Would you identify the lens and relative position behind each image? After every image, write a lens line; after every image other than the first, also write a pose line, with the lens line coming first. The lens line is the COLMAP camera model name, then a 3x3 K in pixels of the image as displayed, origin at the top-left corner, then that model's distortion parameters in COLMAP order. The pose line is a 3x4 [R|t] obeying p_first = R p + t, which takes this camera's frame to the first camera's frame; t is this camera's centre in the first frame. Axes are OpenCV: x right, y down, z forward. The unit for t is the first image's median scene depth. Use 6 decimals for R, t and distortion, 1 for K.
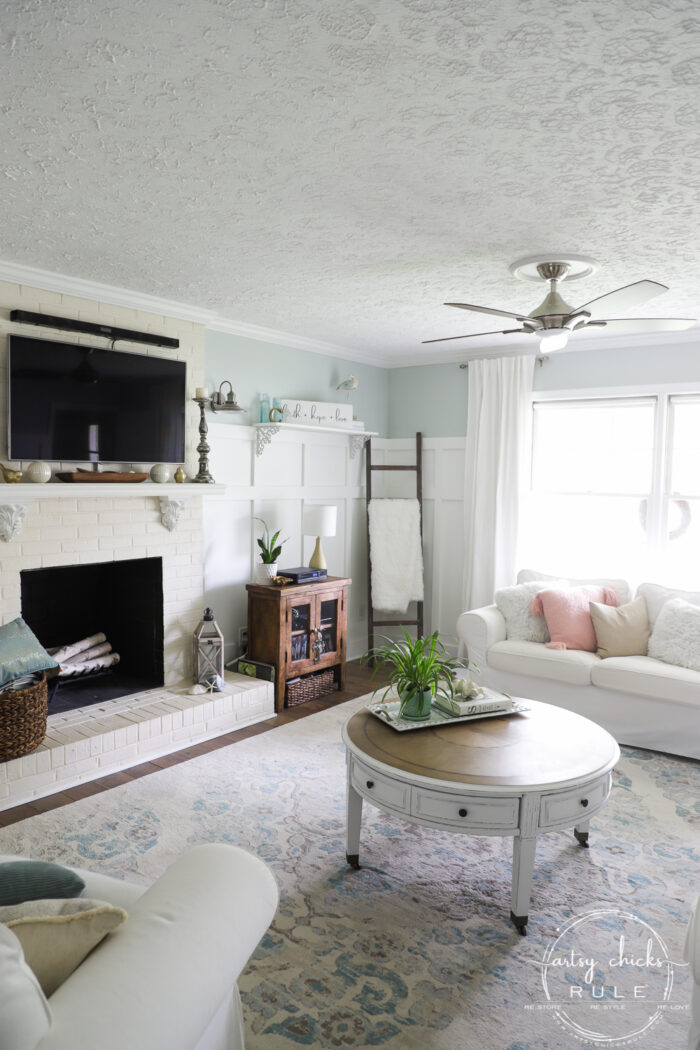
lens RADIAL K [[727.8, 0, 340.2], [0, 727.8, 530.7], [0, 0, 1]] dist [-0.059107, 0.018097]
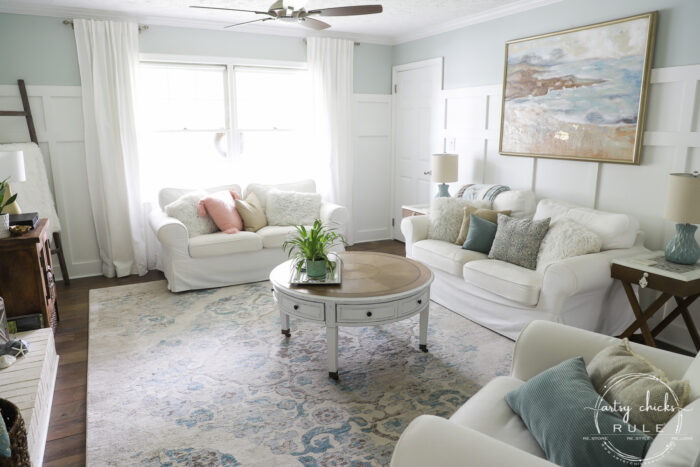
lens RADIAL K [[485.2, 0, 355.7], [0, 485.2, 238.7], [0, 0, 1]] dist [-0.059107, 0.018097]
pose [[0.382268, -0.226668, 0.895820, -0.516414], [0.078643, 0.973911, 0.212868, -0.020974], [-0.920699, -0.010923, 0.390121, 0.361240]]
